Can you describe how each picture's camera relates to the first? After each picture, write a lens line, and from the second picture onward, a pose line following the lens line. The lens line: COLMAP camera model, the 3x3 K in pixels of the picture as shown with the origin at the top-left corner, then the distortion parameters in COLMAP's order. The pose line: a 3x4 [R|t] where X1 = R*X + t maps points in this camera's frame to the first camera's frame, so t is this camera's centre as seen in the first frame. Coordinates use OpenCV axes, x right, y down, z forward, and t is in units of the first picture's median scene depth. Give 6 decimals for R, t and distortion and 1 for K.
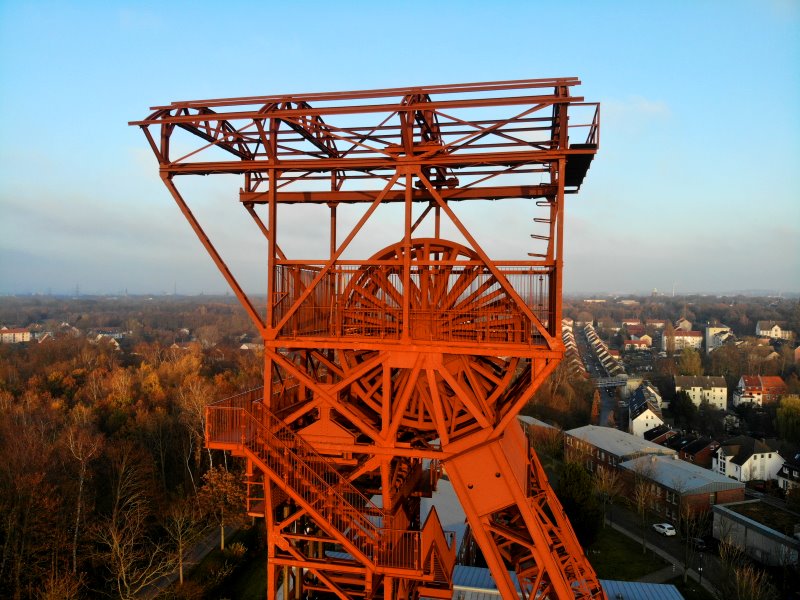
lens RADIAL K [[586.3, 0, 400.0], [0, 586.3, 300.0], [0, 0, 1]] dist [0.120233, -0.273495]
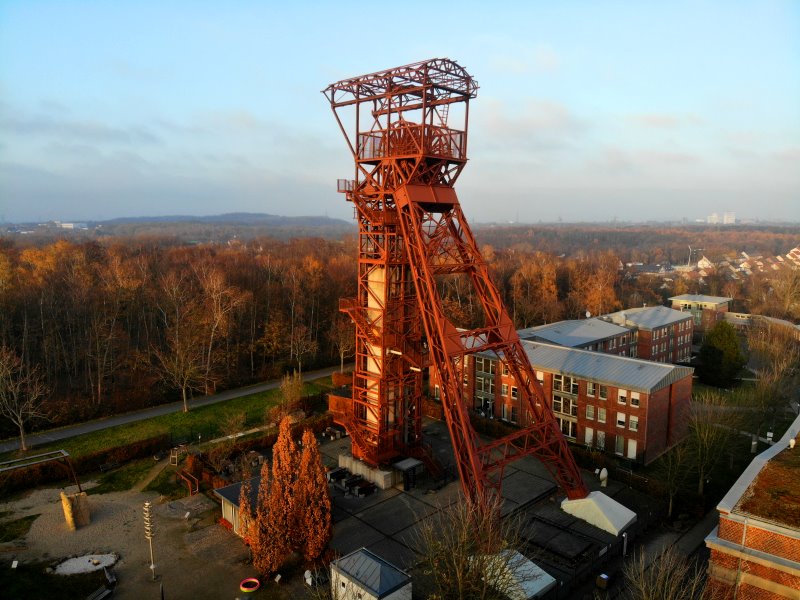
lens RADIAL K [[586.3, 0, 400.0], [0, 586.3, 300.0], [0, 0, 1]] dist [0.120233, -0.273495]
pose [[0.845167, 0.072106, -0.529617, 0.236546], [-0.009342, 0.992700, 0.120245, 0.060241], [0.534421, -0.096679, 0.839671, -0.219855]]
